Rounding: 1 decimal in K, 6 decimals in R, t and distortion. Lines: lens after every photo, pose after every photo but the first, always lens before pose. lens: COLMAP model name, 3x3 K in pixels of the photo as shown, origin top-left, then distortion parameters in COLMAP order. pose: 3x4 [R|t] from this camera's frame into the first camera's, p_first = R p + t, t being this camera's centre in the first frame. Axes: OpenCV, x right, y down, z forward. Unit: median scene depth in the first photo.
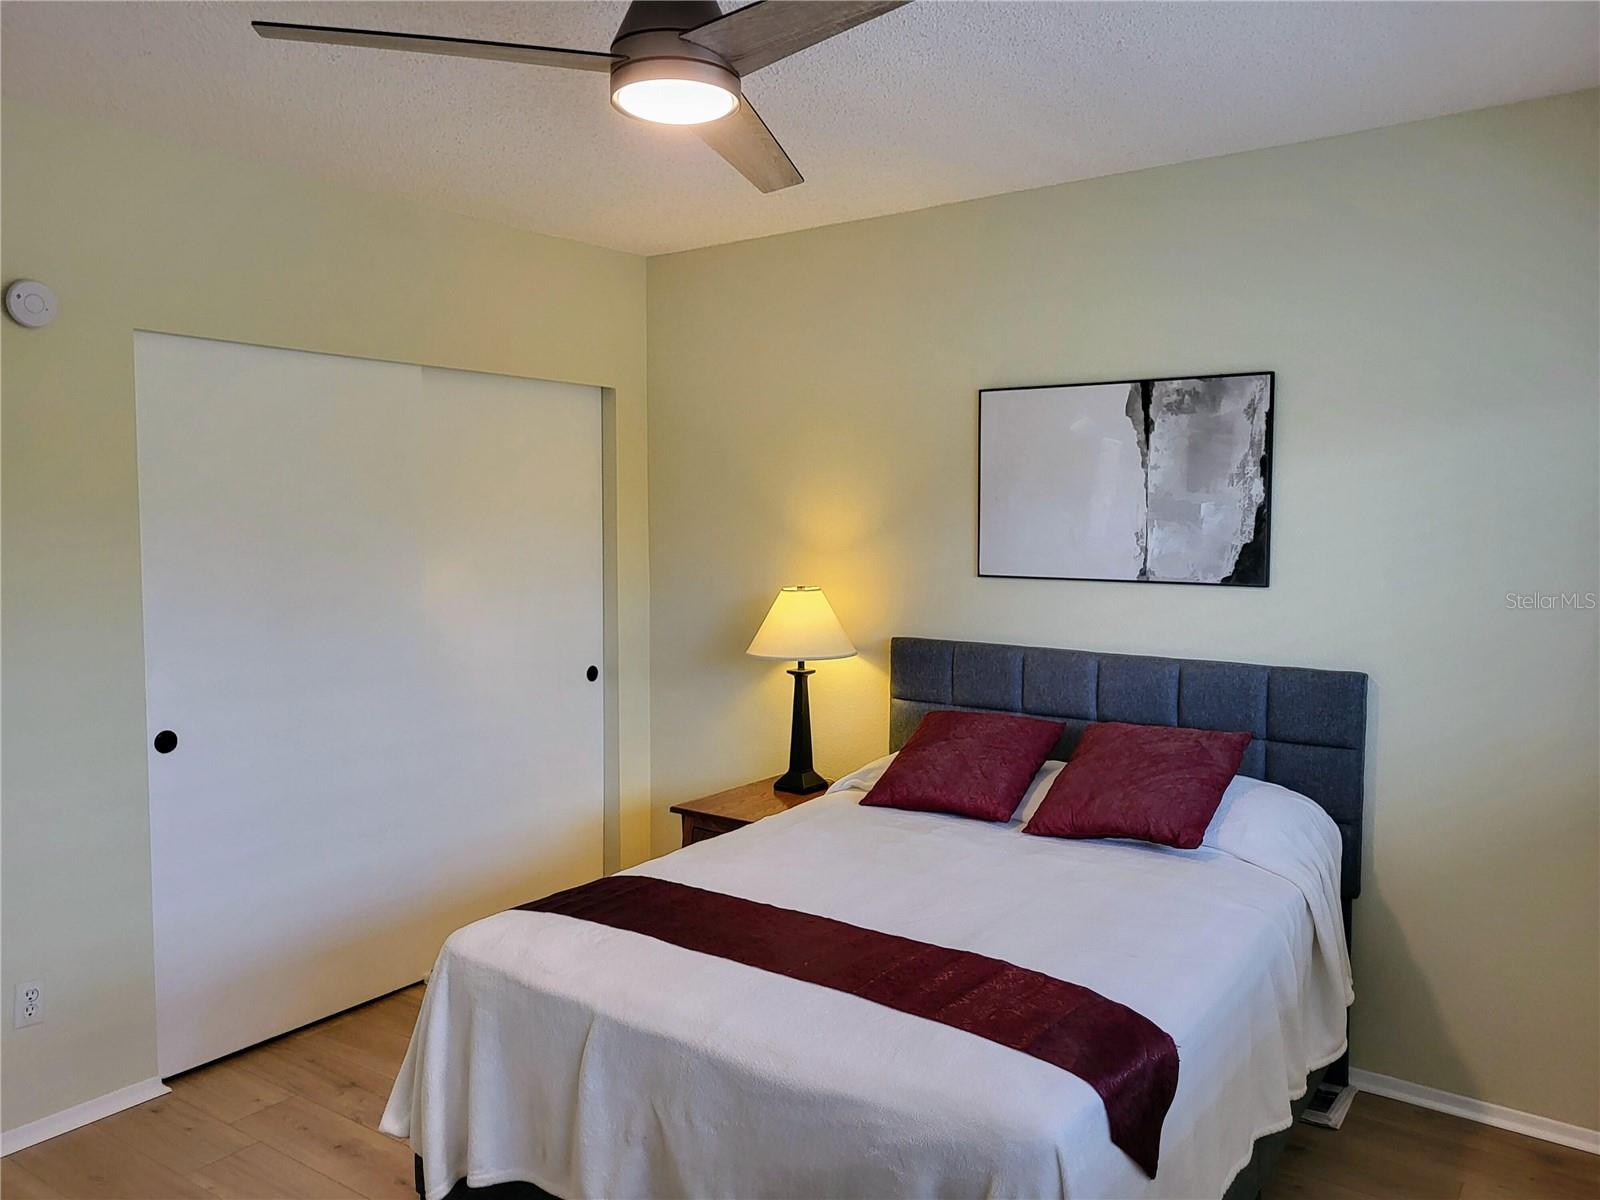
lens RADIAL K [[1230.6, 0, 800.0], [0, 1230.6, 600.0], [0, 0, 1]] dist [0.029994, -0.004172]
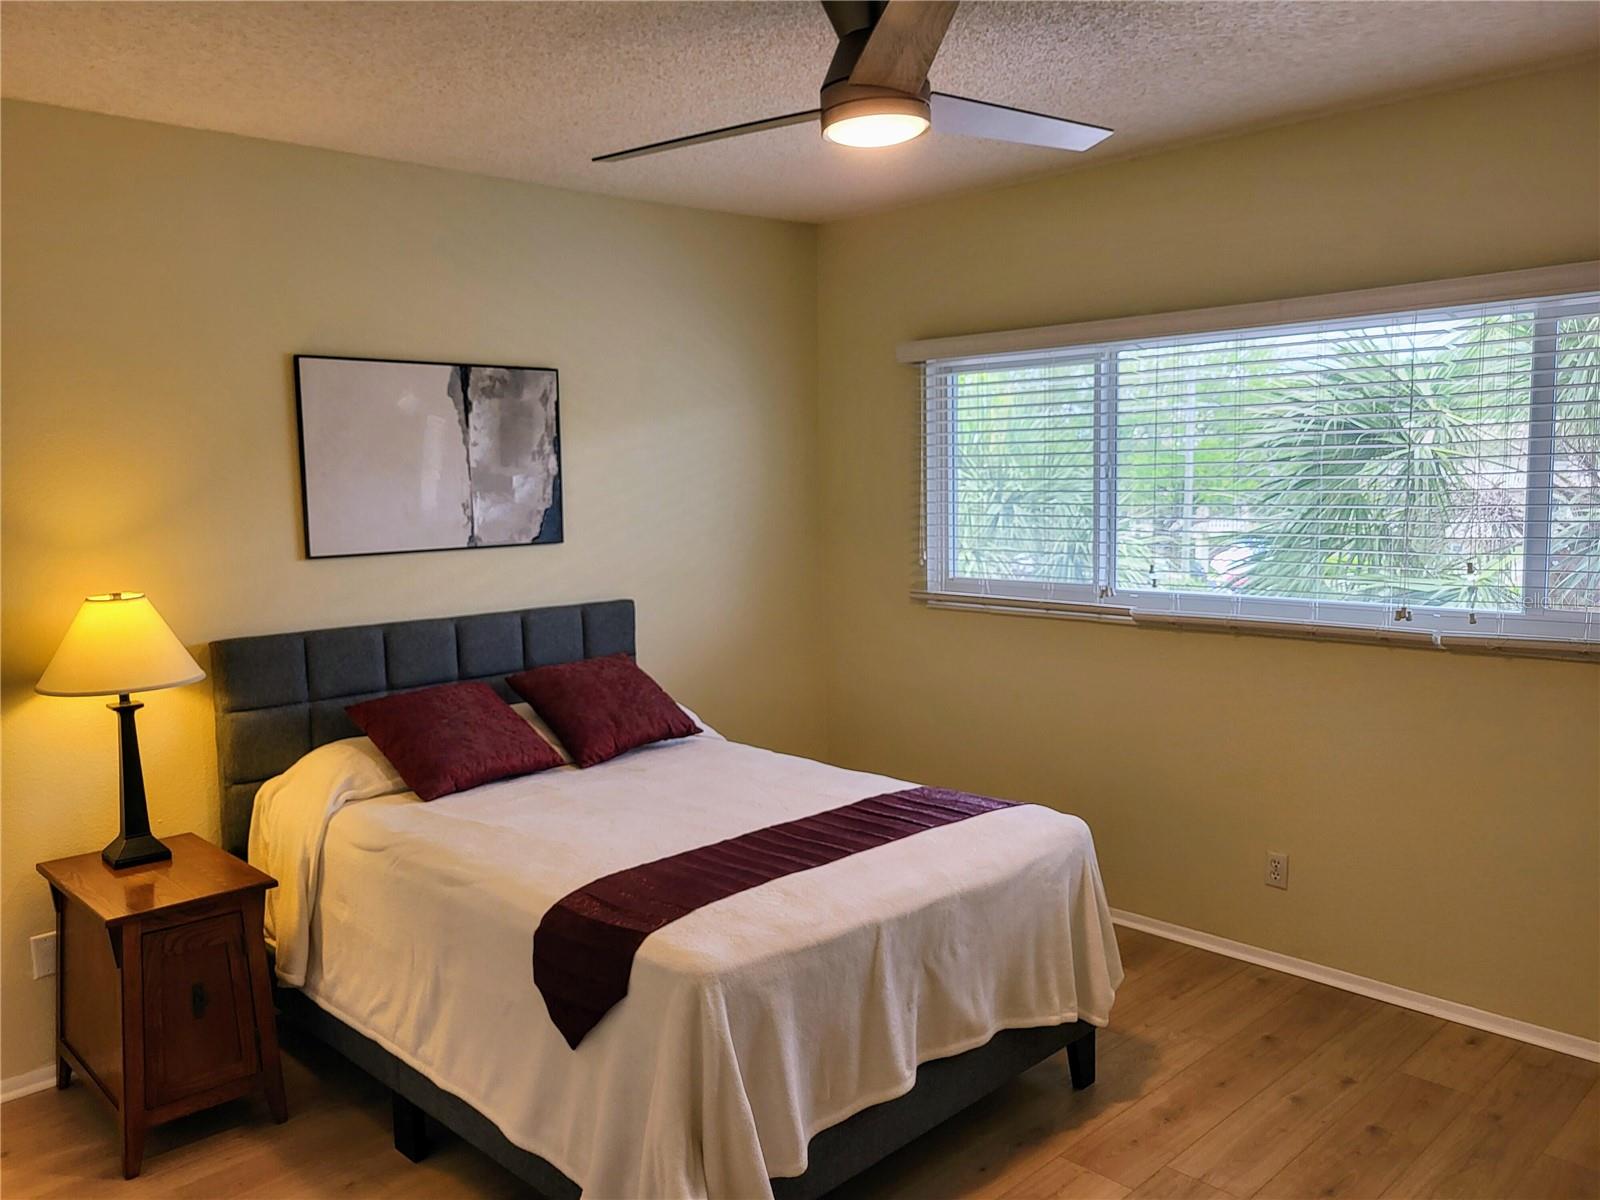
lens RADIAL K [[1230.6, 0, 800.0], [0, 1230.6, 600.0], [0, 0, 1]] dist [0.029994, -0.004172]
pose [[0.171746, -0.106249, 0.979395, -0.775109], [0.096084, 0.991234, 0.090684, -0.041182], [-0.980444, 0.078529, 0.180449, 0.526530]]
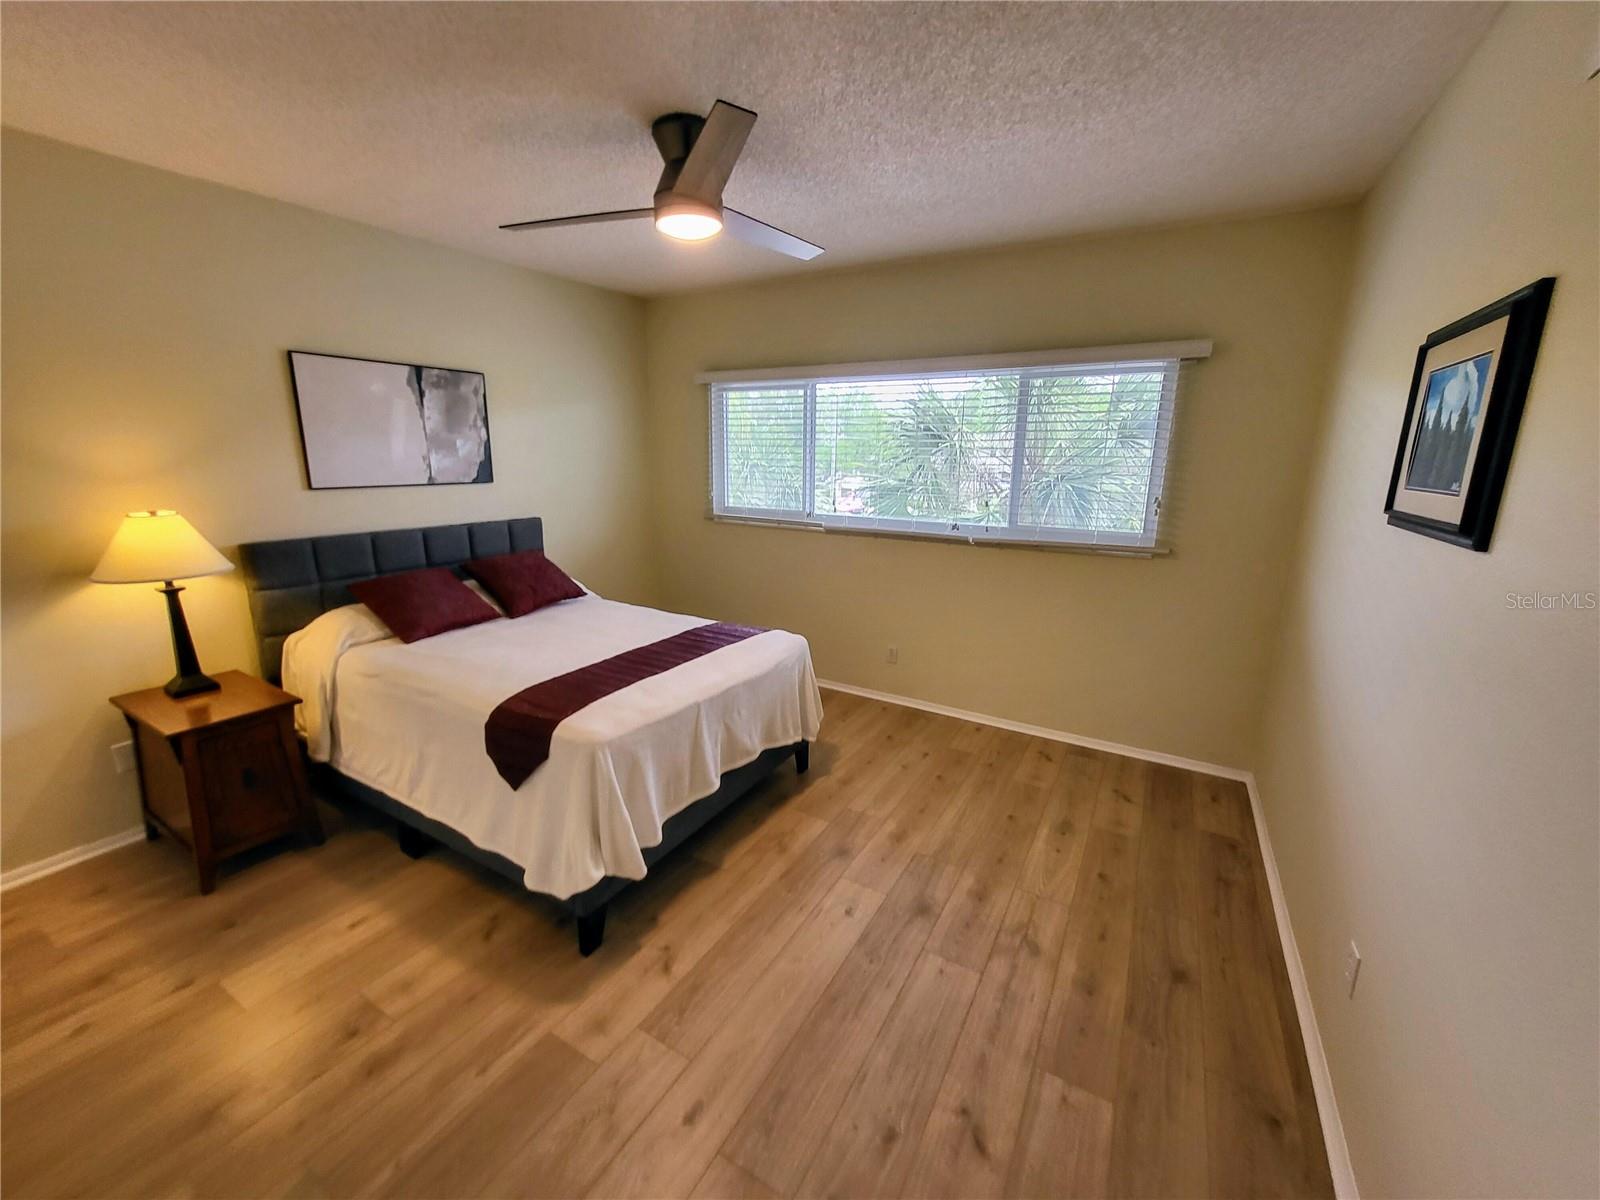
lens RADIAL K [[630.6, 0, 812.5], [0, 630.6, 594.1], [0, 0, 1]] dist [0.000848, -0.000253]
pose [[-0.095913, -0.223778, 0.969909, -0.706148], [0.063245, 0.971063, 0.230299, -0.036499], [-0.993378, 0.083431, -0.078984, 0.549894]]
